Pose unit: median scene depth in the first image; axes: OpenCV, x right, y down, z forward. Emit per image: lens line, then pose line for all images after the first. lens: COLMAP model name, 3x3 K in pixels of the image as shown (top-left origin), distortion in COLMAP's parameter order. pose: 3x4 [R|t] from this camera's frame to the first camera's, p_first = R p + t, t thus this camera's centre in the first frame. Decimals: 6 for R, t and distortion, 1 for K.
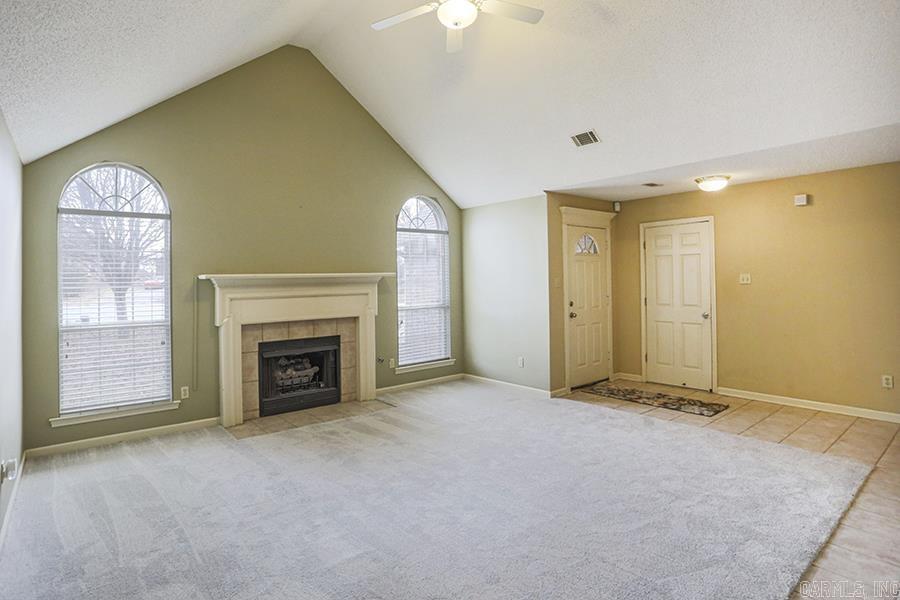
lens RADIAL K [[487.0, 0, 432.3], [0, 487.0, 261.4], [0, 0, 1]] dist [-0.005620, -0.000637]
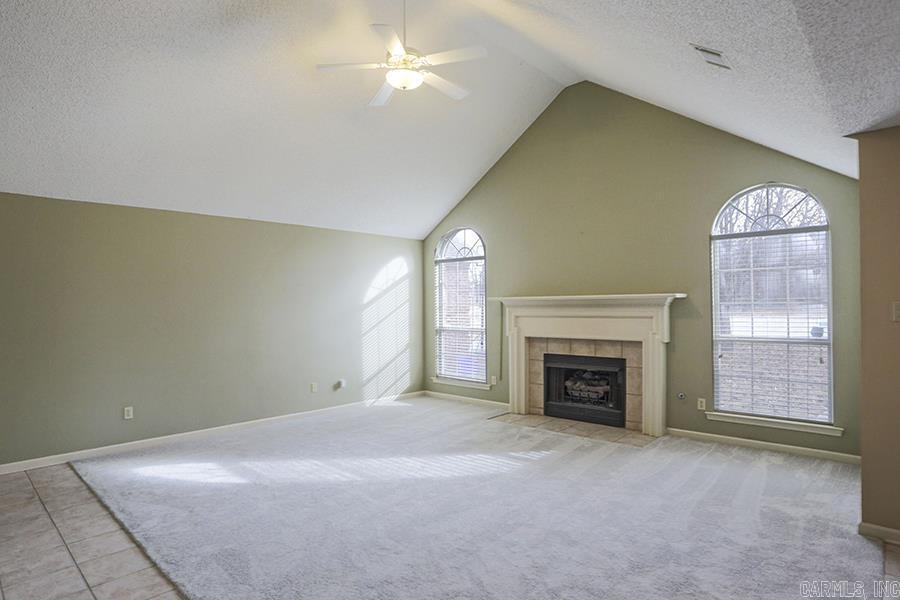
lens RADIAL K [[464.4, 0, 452.3], [0, 464.4, 300.7], [0, 0, 1]] dist [-0.040003, 0.009848]
pose [[0.213478, 0.007910, -0.976916, 0.677538], [0.042389, 0.998951, 0.017351, 0.007312], [0.976028, -0.045114, 0.212919, 0.517231]]
